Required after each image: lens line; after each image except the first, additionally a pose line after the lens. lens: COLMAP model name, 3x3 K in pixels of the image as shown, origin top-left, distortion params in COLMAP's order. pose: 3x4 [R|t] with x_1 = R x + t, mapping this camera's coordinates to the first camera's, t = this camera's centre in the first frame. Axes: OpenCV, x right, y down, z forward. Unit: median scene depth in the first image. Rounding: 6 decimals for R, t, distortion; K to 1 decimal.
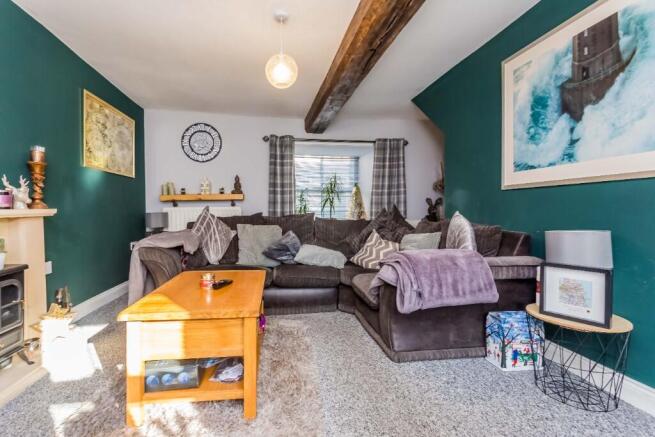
lens RADIAL K [[321.5, 0, 323.1], [0, 321.5, 201.3], [0, 0, 1]] dist [0.002577, 0.000700]
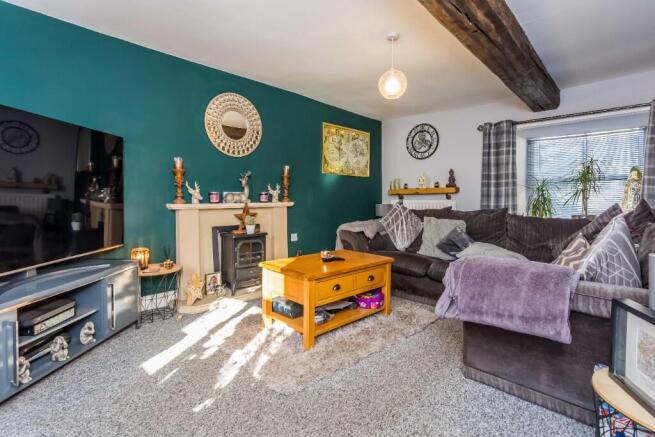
lens RADIAL K [[333.6, 0, 328.6], [0, 333.6, 188.1], [0, 0, 1]] dist [0.001072, 0.000252]
pose [[0.600922, -0.016807, -0.799131, 0.511380], [0.013794, 0.999848, -0.010656, -0.021312], [0.799189, -0.004620, 0.601063, 0.080328]]
